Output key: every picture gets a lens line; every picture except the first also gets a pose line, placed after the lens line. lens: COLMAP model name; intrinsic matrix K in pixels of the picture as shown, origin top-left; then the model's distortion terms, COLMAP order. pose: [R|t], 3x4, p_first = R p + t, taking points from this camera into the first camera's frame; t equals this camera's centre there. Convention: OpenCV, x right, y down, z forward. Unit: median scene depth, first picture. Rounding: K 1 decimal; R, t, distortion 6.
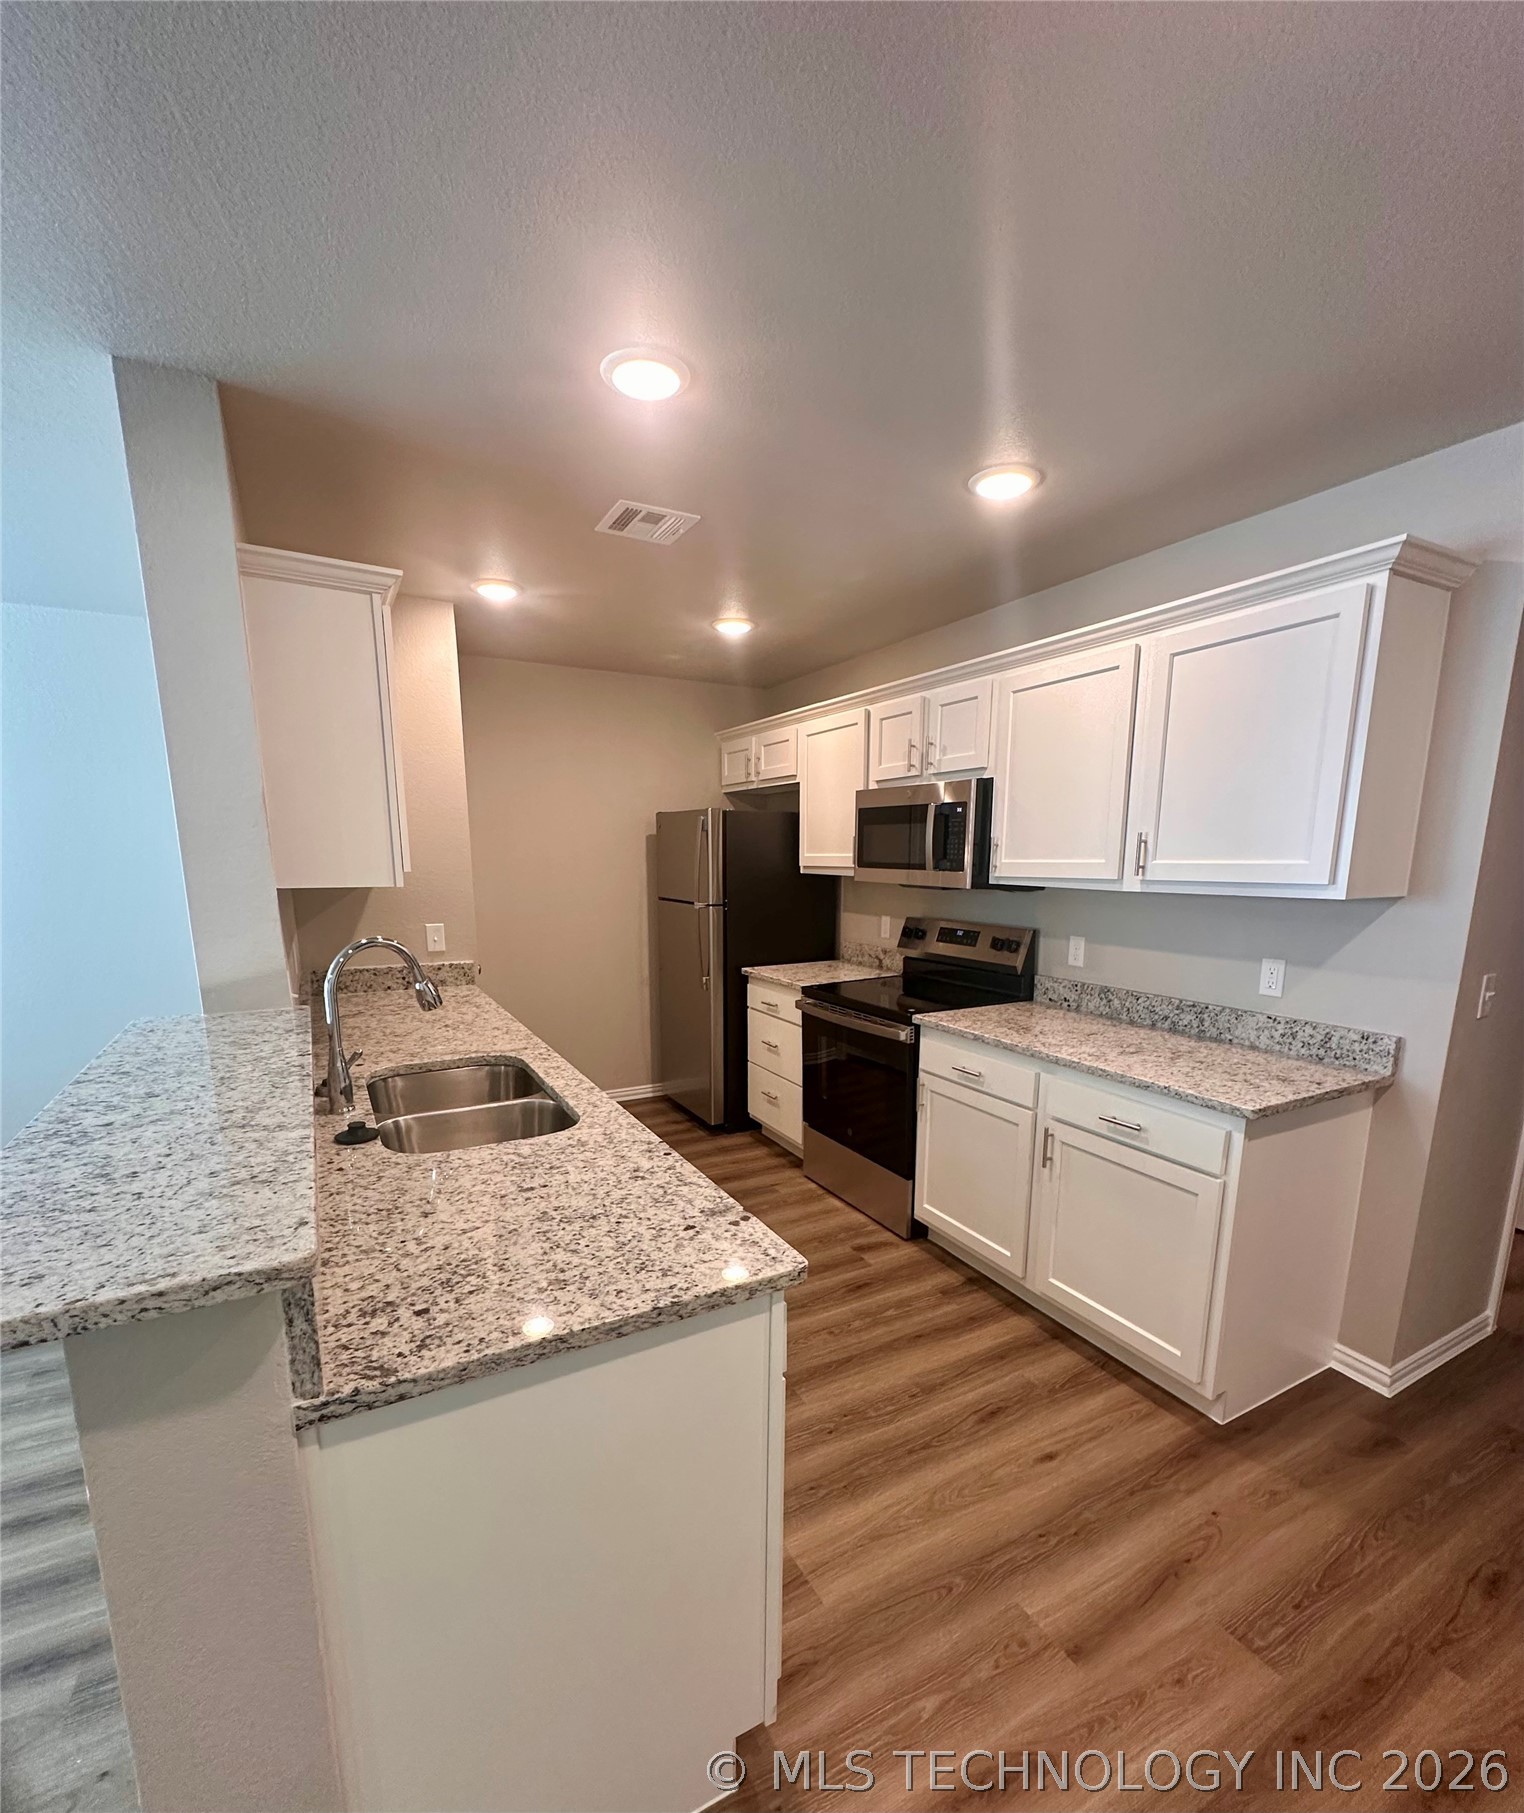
lens RADIAL K [[812.1, 0, 771.5], [0, 812.1, 1014.5], [0, 0, 1]] dist [0.003512, -0.000540]
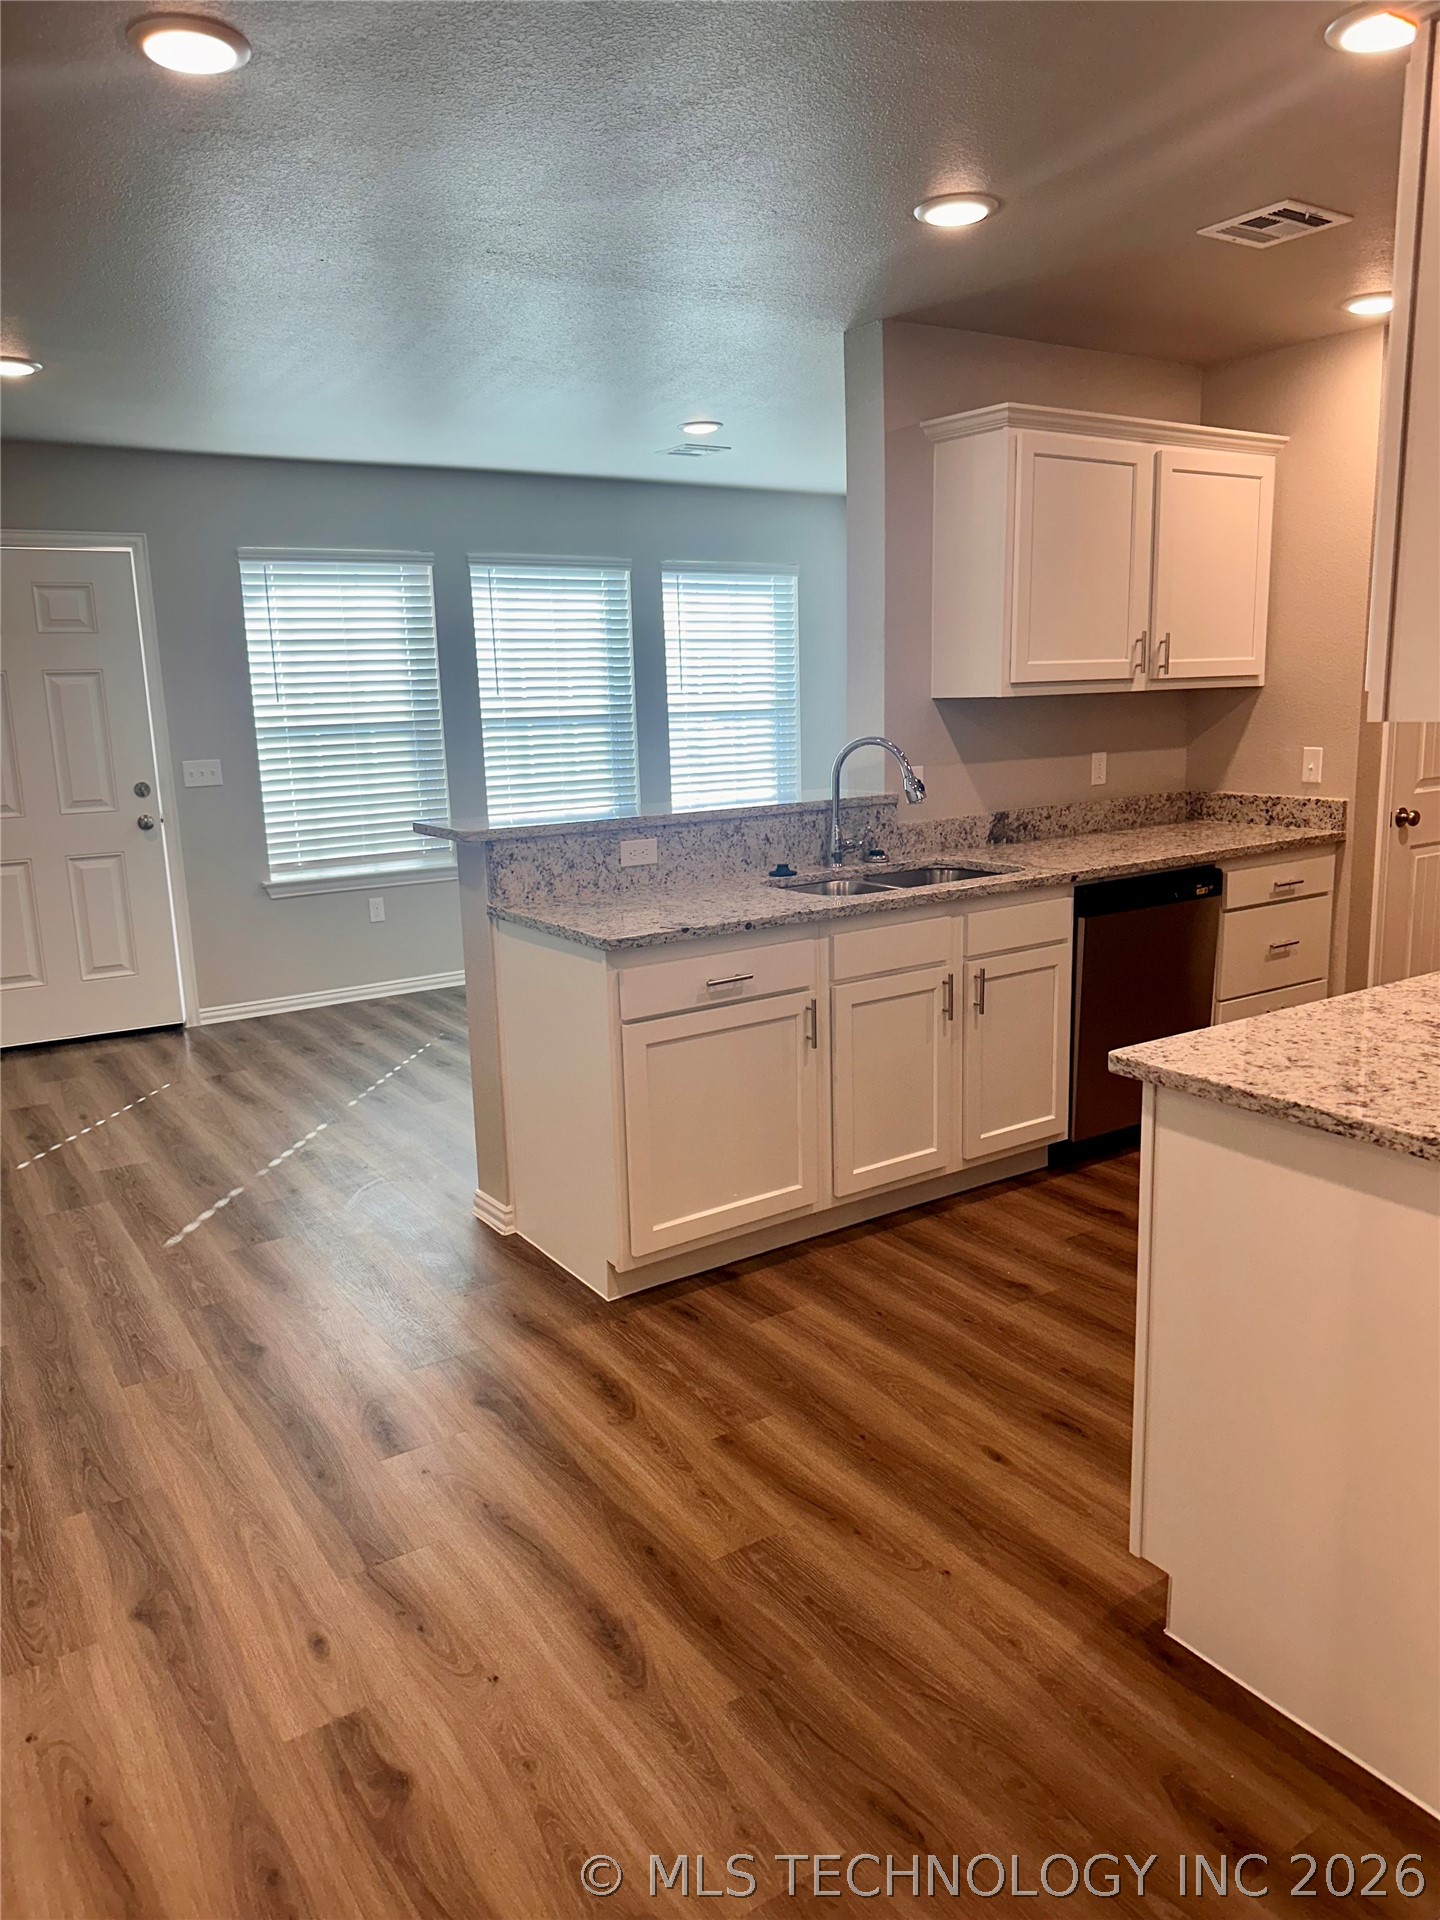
lens RADIAL K [[1350.3, 0, 727.2], [0, 1350.3, 966.7], [0, 0, 1]] dist [0.052904, -0.061131]
pose [[0.077584, 0.196942, -0.977341, 0.955365], [-0.169325, 0.968657, 0.181751, -0.053472], [0.982502, 0.151387, 0.108500, 0.358355]]
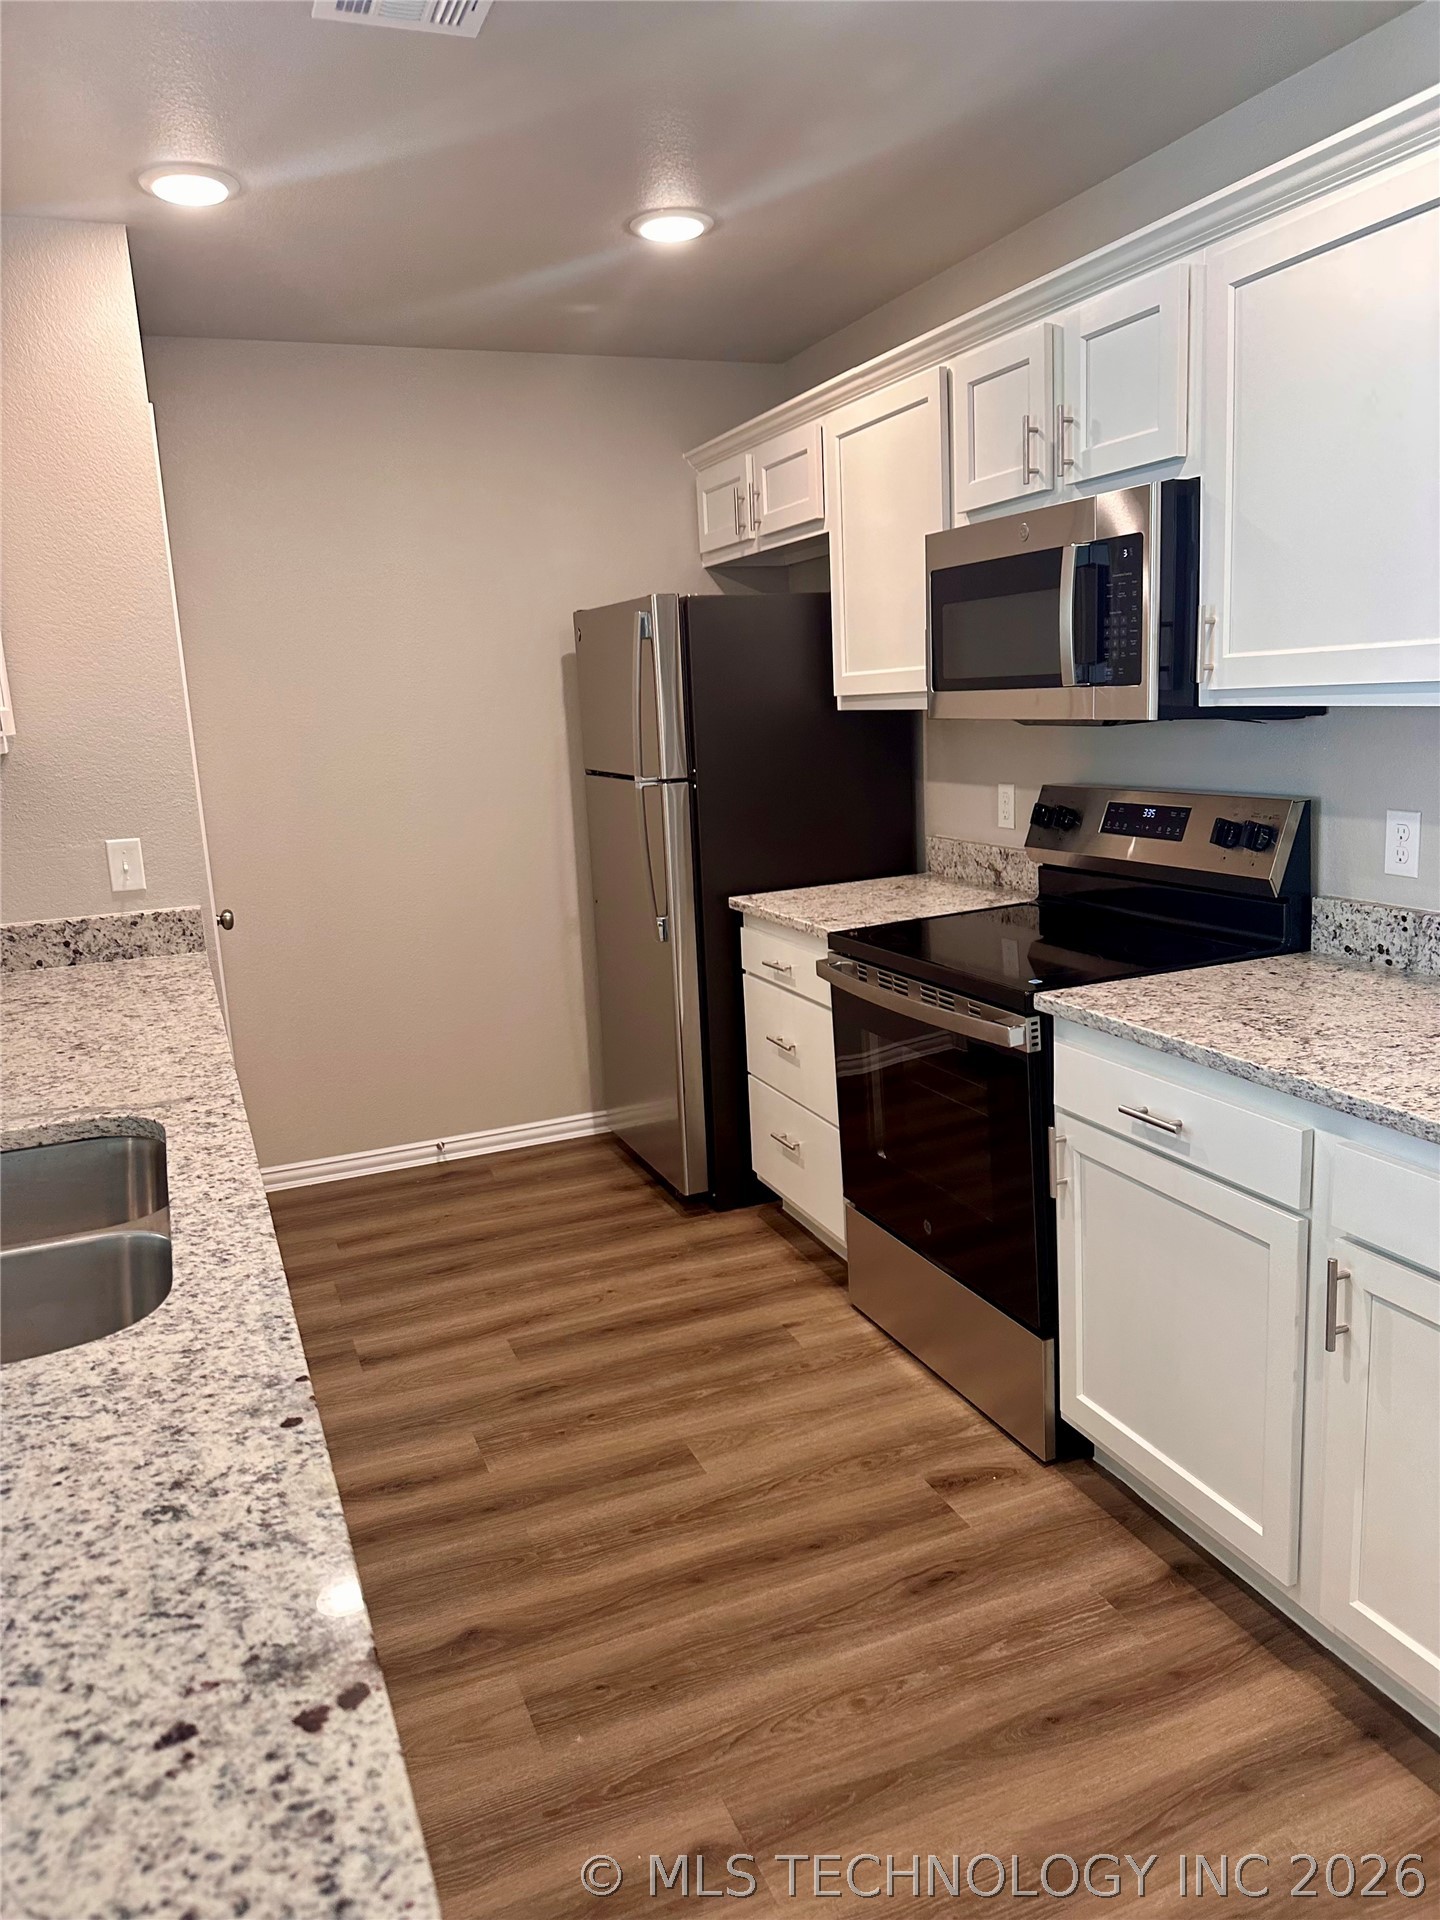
lens RADIAL K [[1350.3, 0, 719.7], [0, 1350.3, 948.3], [0, 0, 1]] dist [0.052904, -0.061131]
pose [[0.991588, -0.030650, -0.125755, 0.086909], [0.030130, 0.999528, -0.006038, -0.025529], [0.125881, 0.002198, 0.992043, 0.185315]]
